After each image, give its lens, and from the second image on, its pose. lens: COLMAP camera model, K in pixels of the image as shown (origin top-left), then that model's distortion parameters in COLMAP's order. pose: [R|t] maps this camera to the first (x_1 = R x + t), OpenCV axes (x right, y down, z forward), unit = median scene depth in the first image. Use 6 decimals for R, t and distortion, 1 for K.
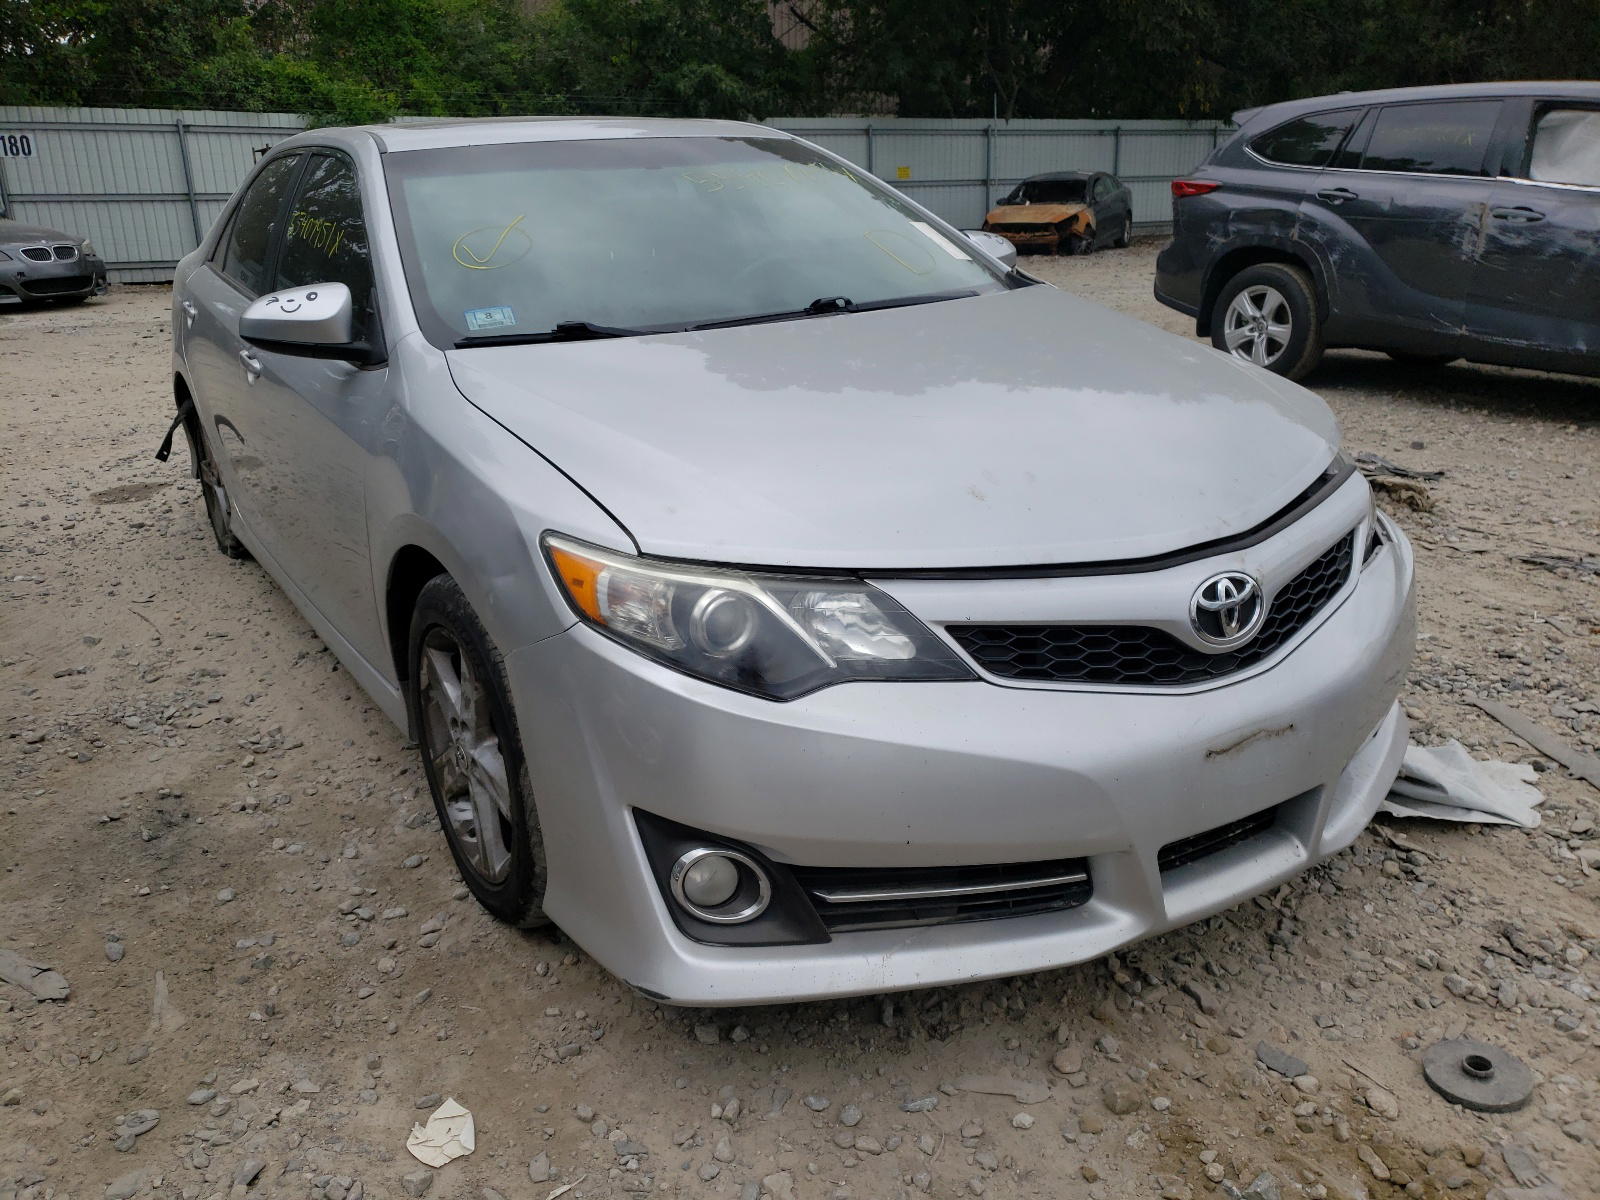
lens RADIAL K [[1255.6, 0, 792.7], [0, 1255.6, 673.1], [0, 0, 1]] dist [0.053747, -0.052089]
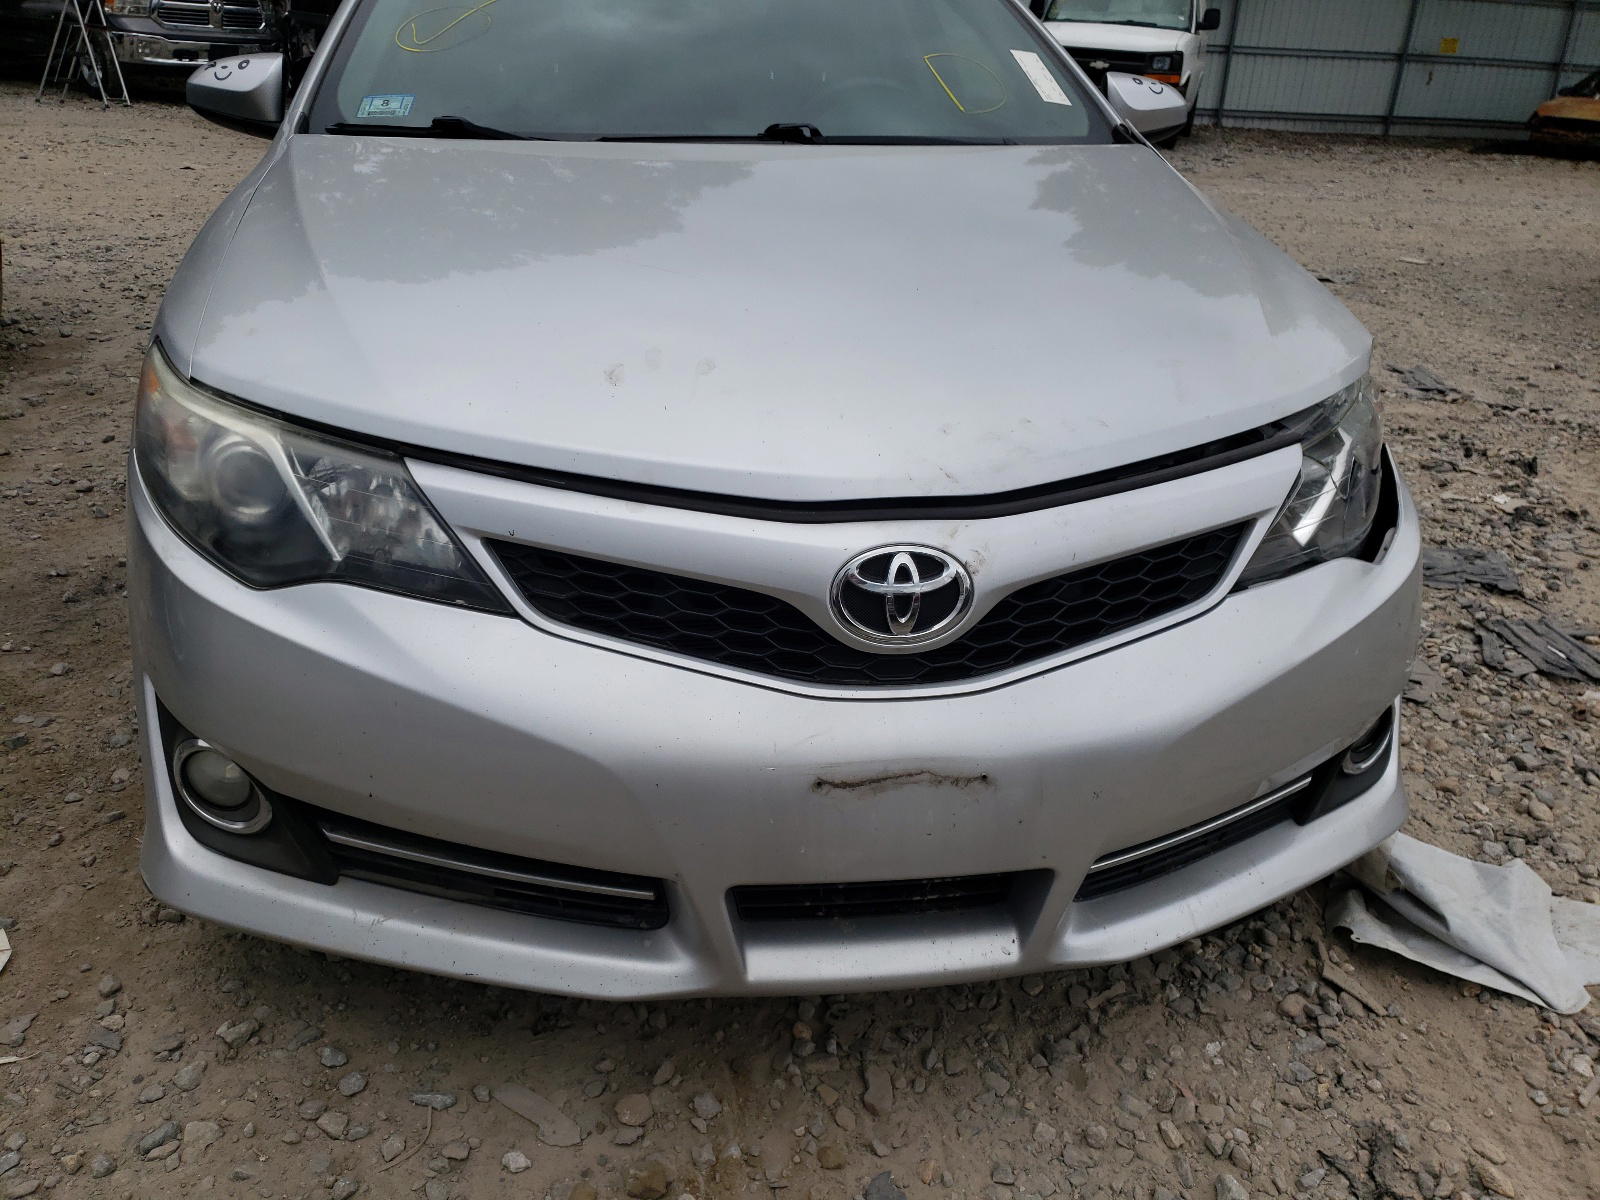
lens RADIAL K [[1255.6, 0, 792.7], [0, 1255.6, 673.1], [0, 0, 1]] dist [0.053747, -0.052089]
pose [[0.921352, 0.231603, -0.312203, 0.426939], [-0.201074, 0.971290, 0.127143, -0.070845], [0.332686, -0.054367, 0.941469, 0.255706]]
